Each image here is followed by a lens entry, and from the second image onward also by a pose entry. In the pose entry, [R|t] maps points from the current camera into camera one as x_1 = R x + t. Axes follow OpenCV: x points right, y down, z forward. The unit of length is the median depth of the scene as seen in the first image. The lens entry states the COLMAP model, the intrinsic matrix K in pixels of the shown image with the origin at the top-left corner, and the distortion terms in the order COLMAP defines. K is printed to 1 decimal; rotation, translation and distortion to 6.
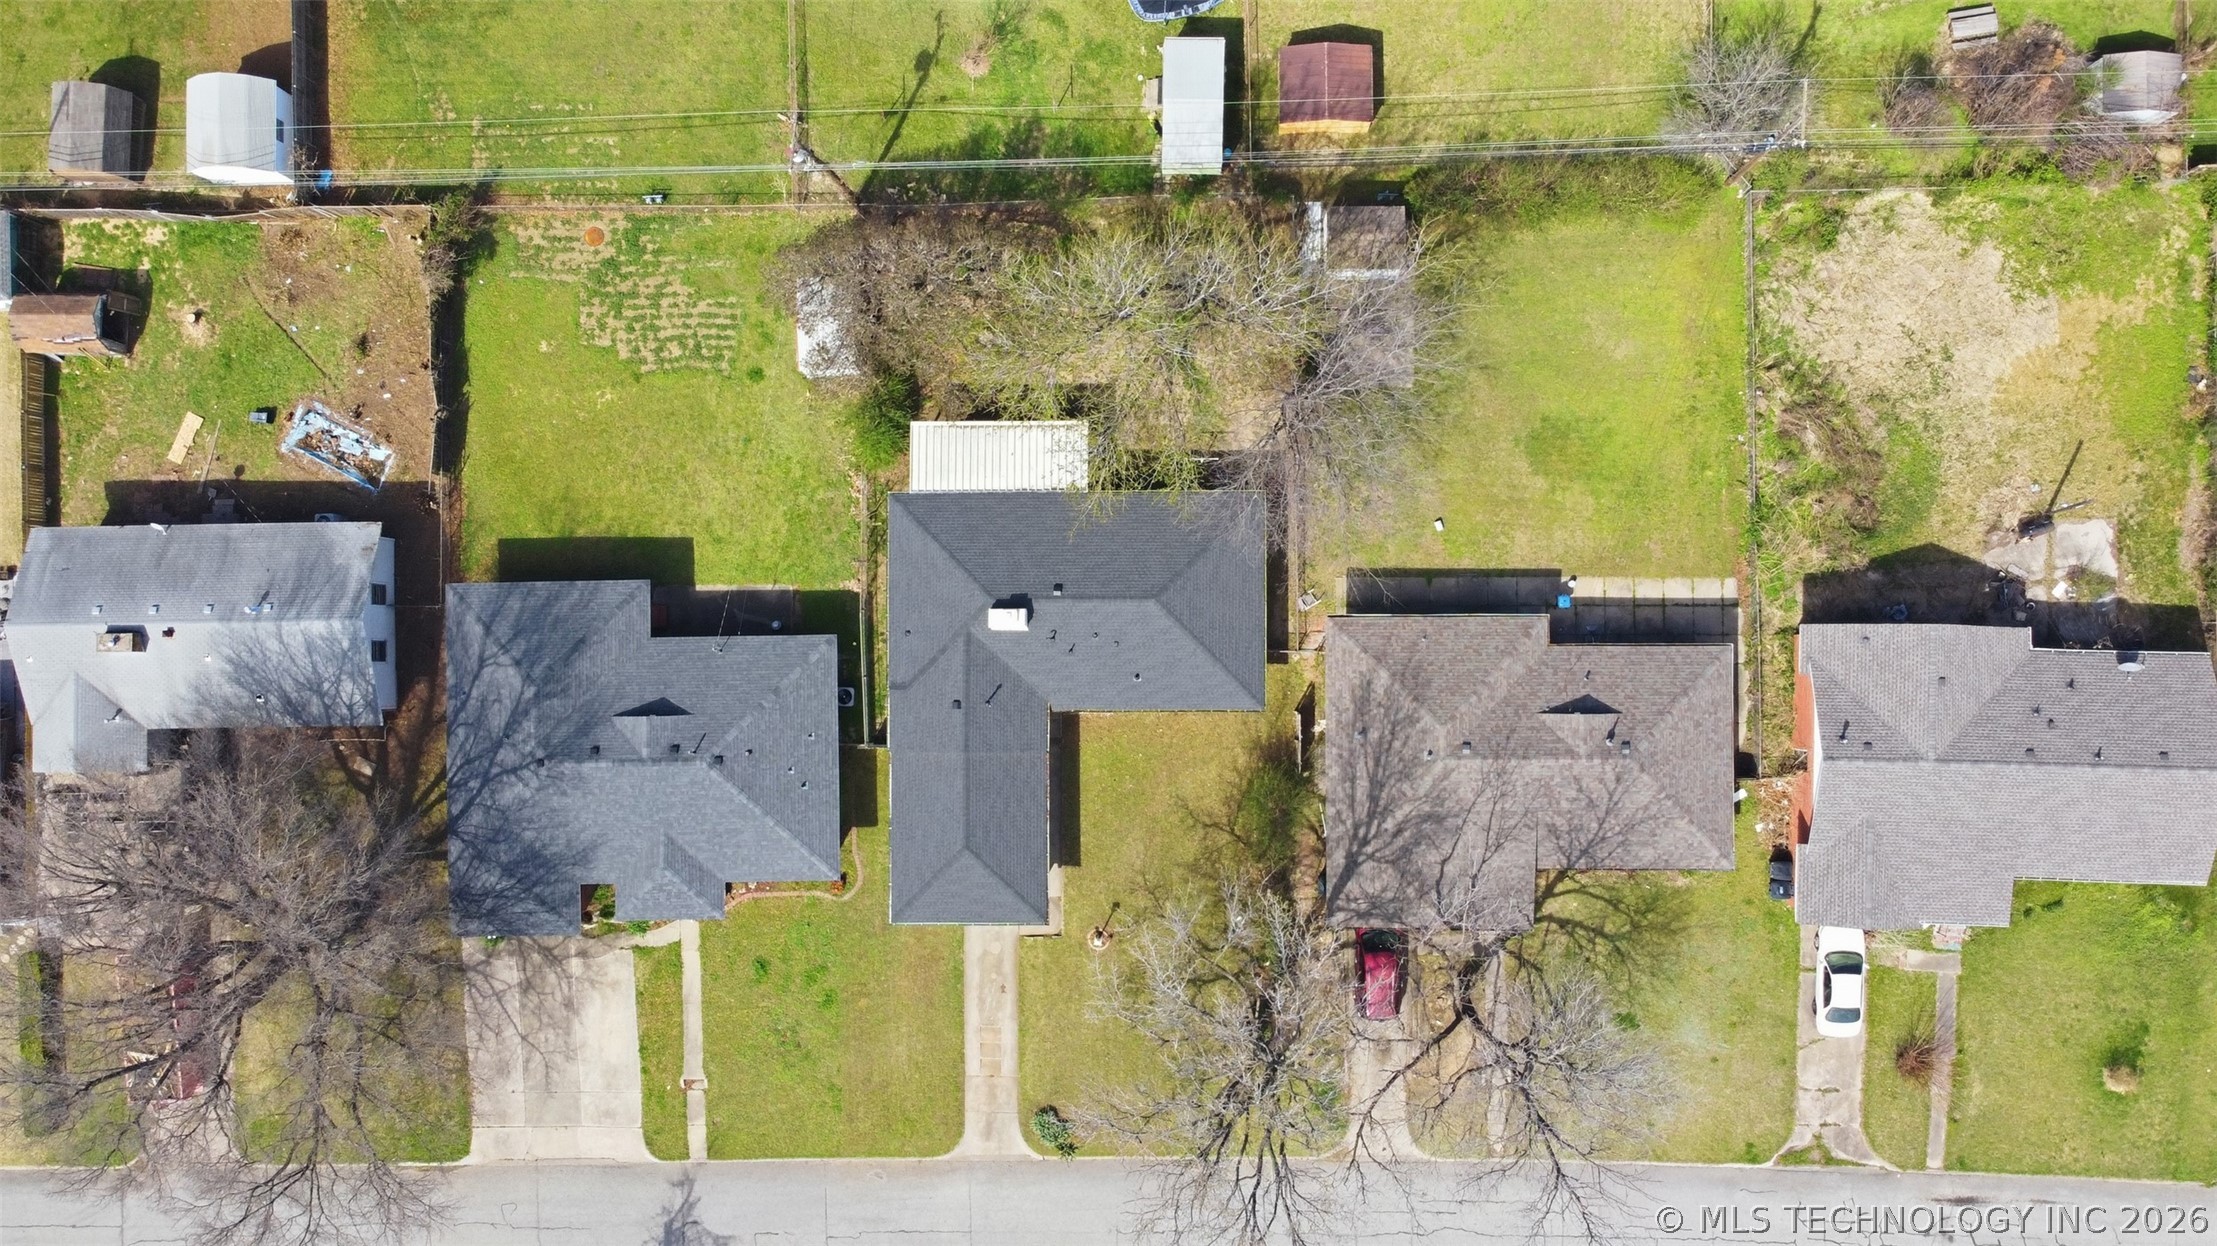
lens RADIAL K [[1677.0, 0, 1117.1], [0, 1677.0, 629.8], [0, 0, 1]] dist [-0.001151, -0.003839]
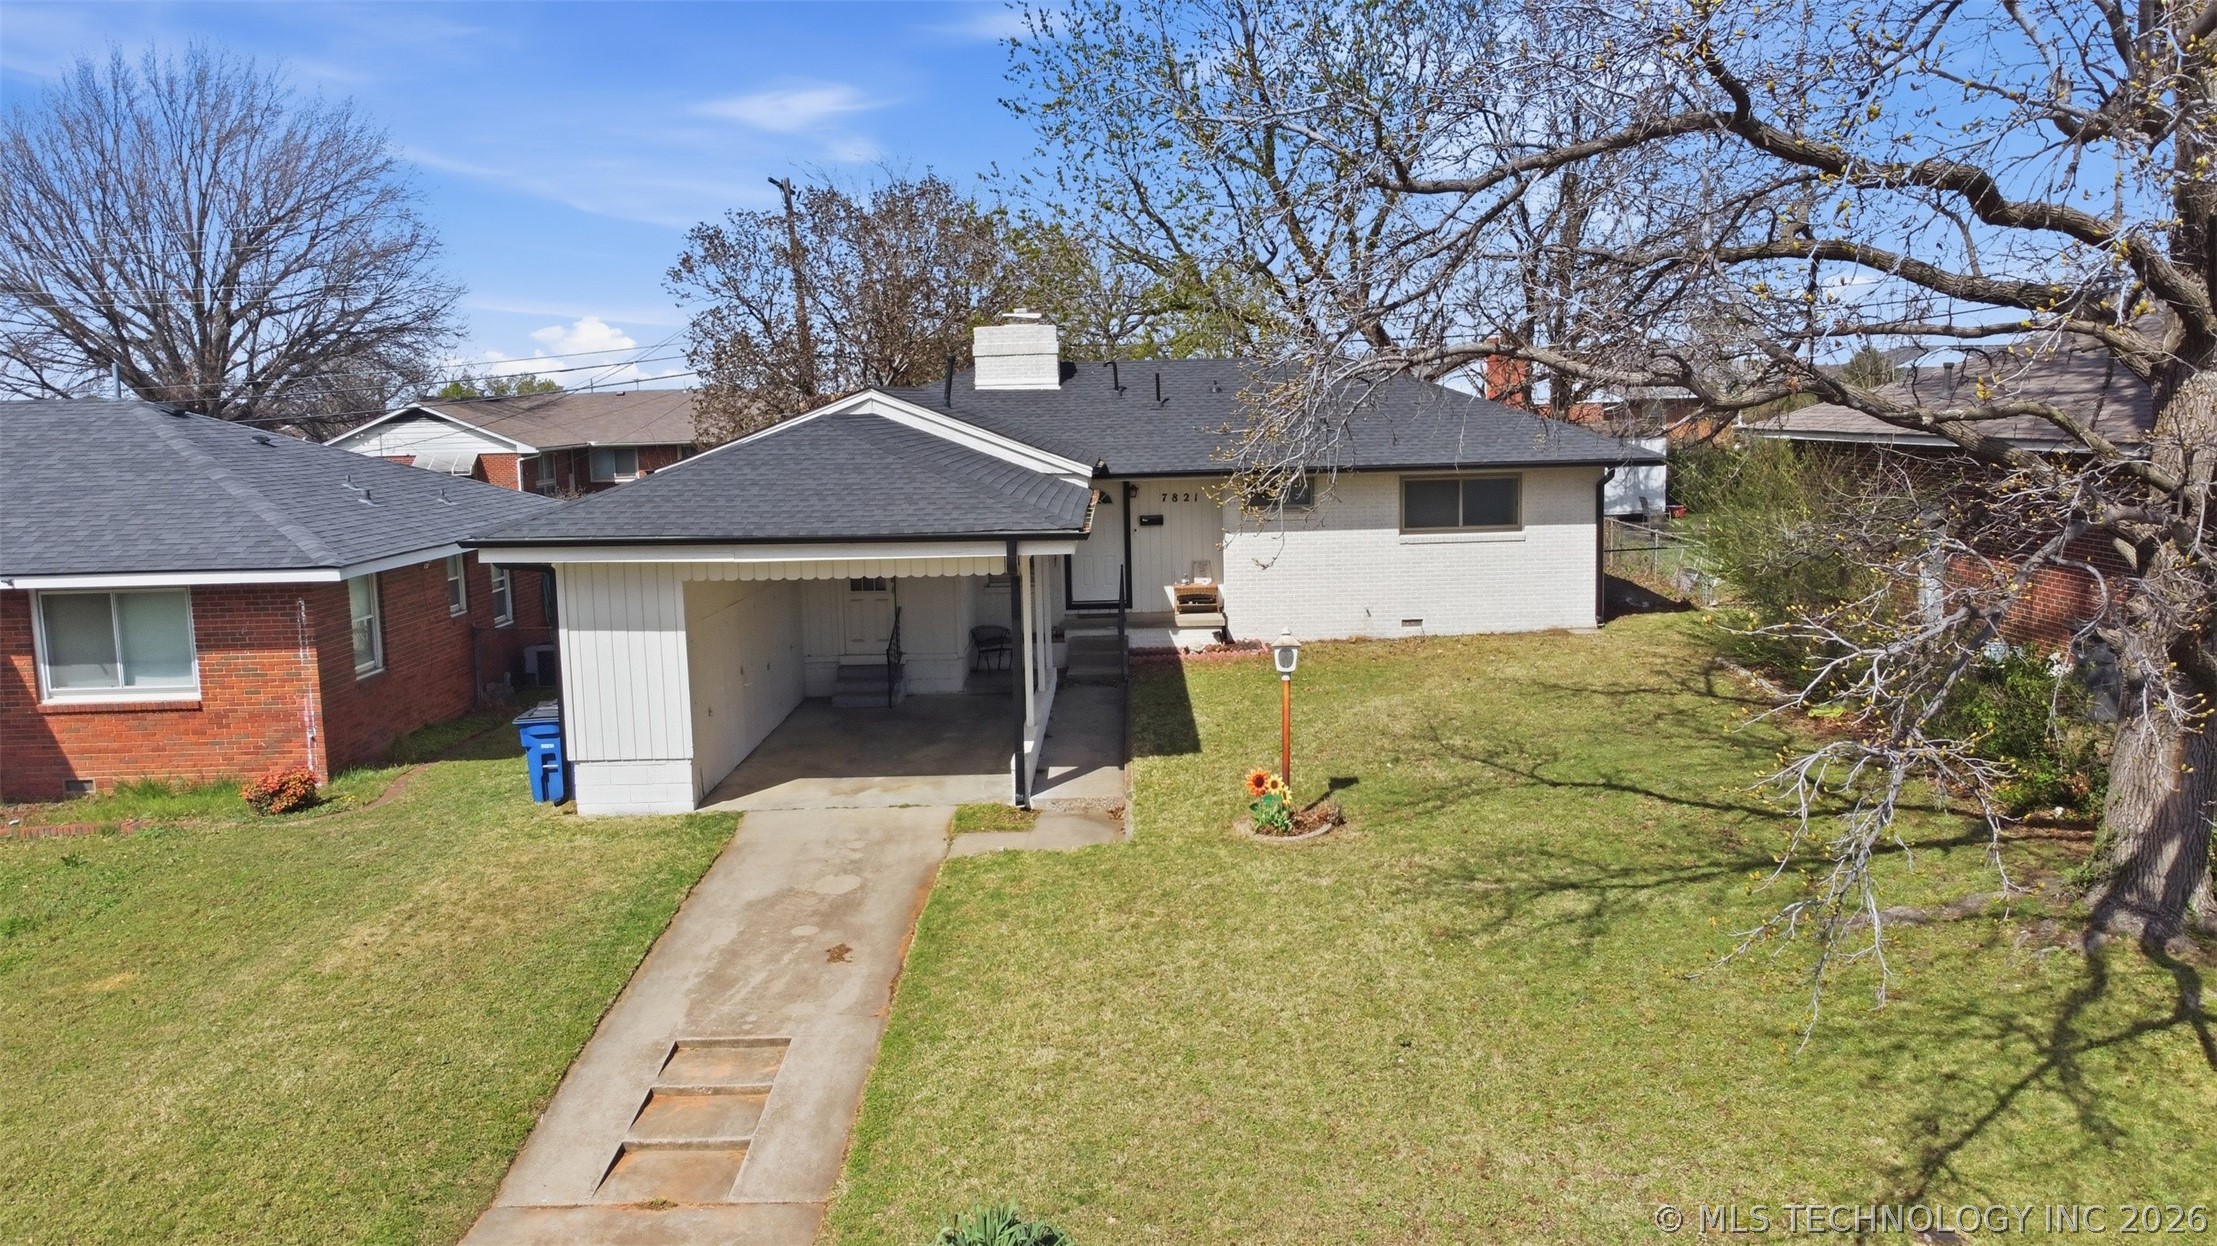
lens RADIAL K [[1677.0, 0, 1103.7], [0, 1677.0, 623.1], [0, 0, 1]] dist [-0.001151, -0.003839]
pose [[0.999778, -0.011790, -0.017445, -0.031896], [-0.015428, 0.153620, -0.988010, 0.405757], [0.014328, 0.988060, 0.153404, 0.926459]]
